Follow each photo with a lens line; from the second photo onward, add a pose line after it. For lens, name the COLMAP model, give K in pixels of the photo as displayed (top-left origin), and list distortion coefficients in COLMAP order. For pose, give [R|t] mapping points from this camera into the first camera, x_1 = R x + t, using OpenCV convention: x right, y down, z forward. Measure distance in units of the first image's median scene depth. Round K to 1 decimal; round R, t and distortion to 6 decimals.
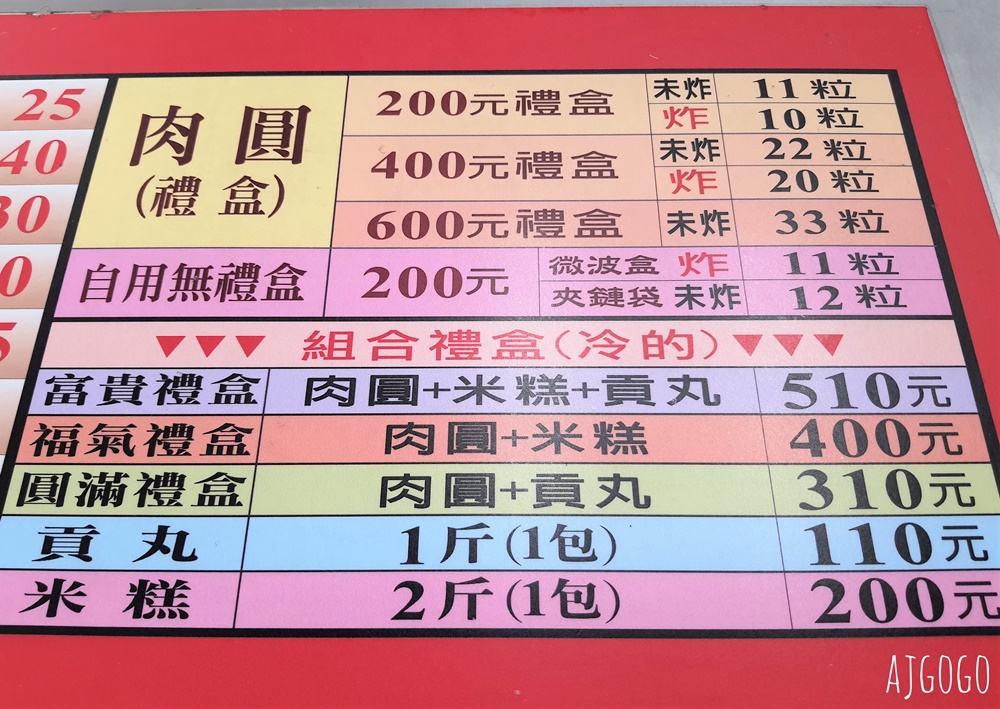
lens RADIAL K [[768.8, 0, 501.6], [0, 768.8, 355.2], [0, 0, 1]] dist [-0.000450, -0.036390]
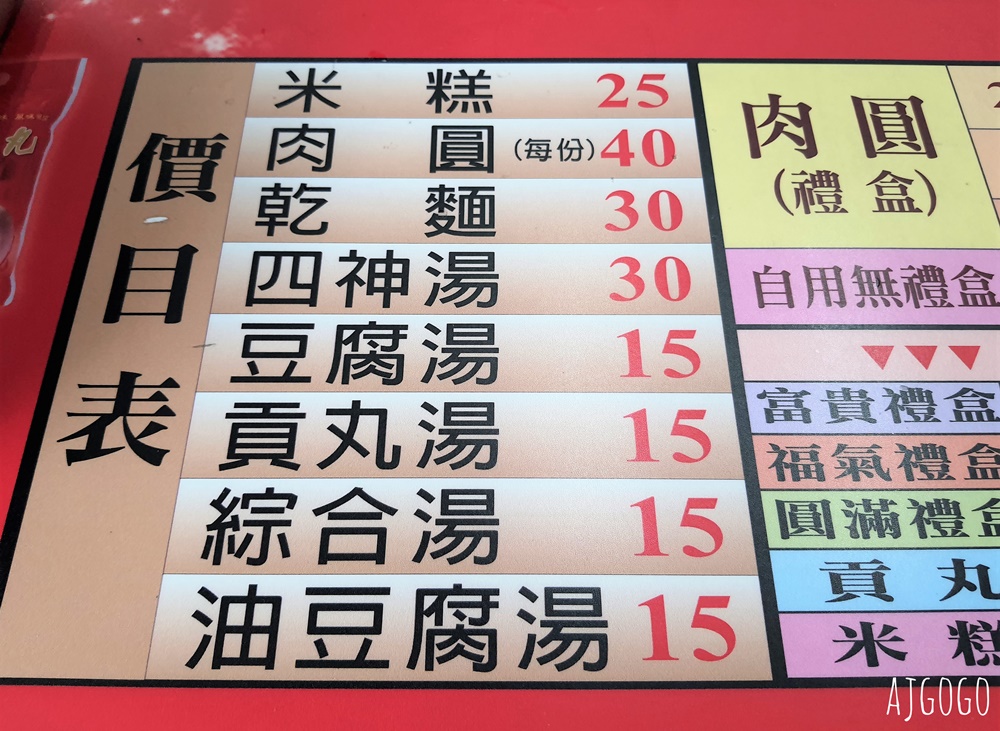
lens RADIAL K [[808.9, 0, 498.5], [0, 808.9, 364.3], [0, 0, 1]] dist [-0.005892, -0.043018]
pose [[0.999997, 0.001253, 0.001898, -0.868940], [-0.001196, 0.999549, -0.029999, 0.024867], [-0.001934, 0.029997, 0.999548, 0.070545]]
